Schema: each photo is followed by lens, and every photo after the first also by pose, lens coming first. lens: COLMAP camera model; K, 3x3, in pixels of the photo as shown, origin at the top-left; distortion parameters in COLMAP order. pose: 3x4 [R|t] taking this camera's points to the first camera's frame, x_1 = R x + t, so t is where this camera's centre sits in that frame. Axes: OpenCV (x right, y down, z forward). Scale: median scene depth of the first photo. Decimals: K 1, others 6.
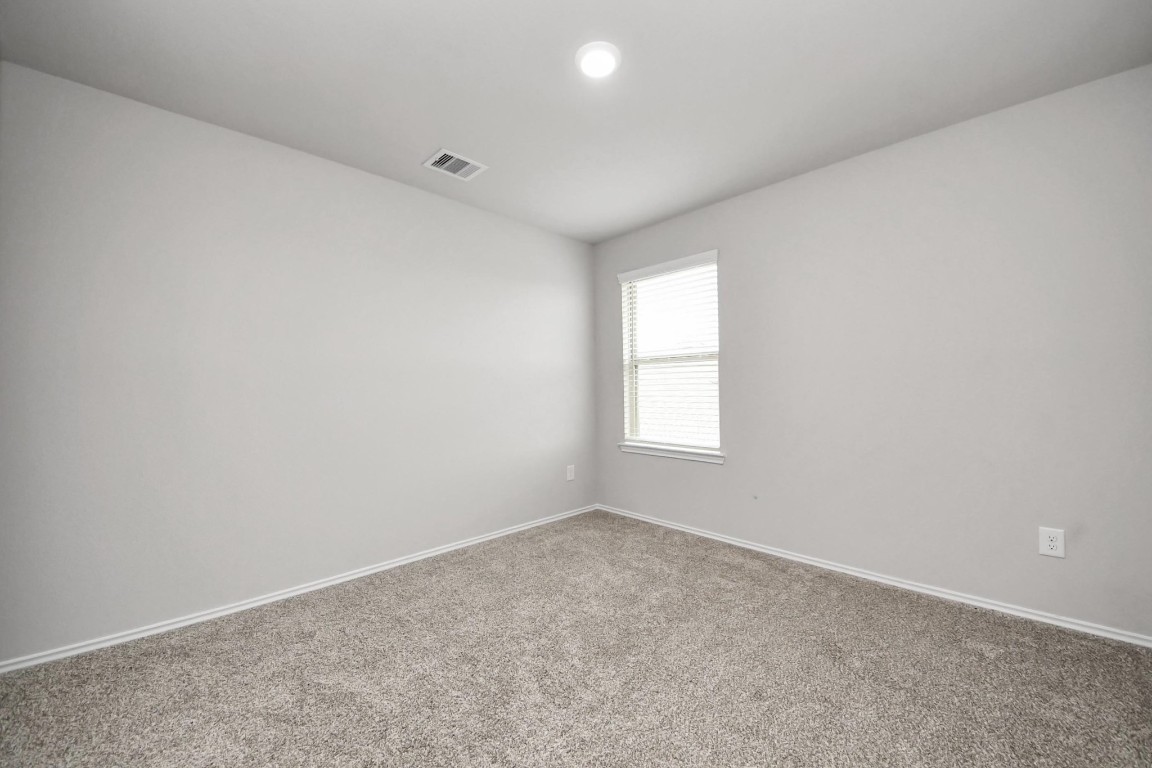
lens RADIAL K [[422.2, 0, 578.6], [0, 422.2, 390.8], [0, 0, 1]] dist [0.000042, -0.000065]
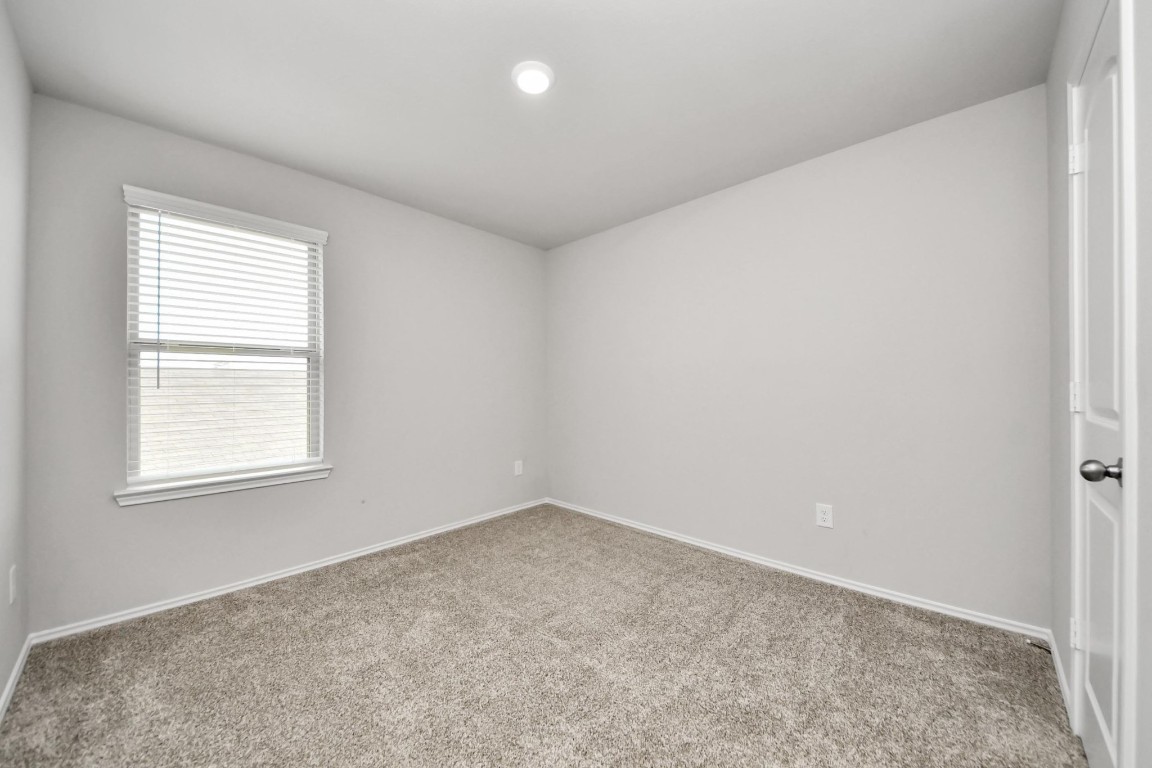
lens RADIAL K [[432.4, 0, 570.2], [0, 432.4, 390.1], [0, 0, 1]] dist [-0.002242, -0.007370]
pose [[-0.038344, -0.003024, 0.999260, -0.570858], [0.005200, 0.999981, 0.003225, -0.008674], [-0.999251, 0.005320, -0.038327, 0.521950]]
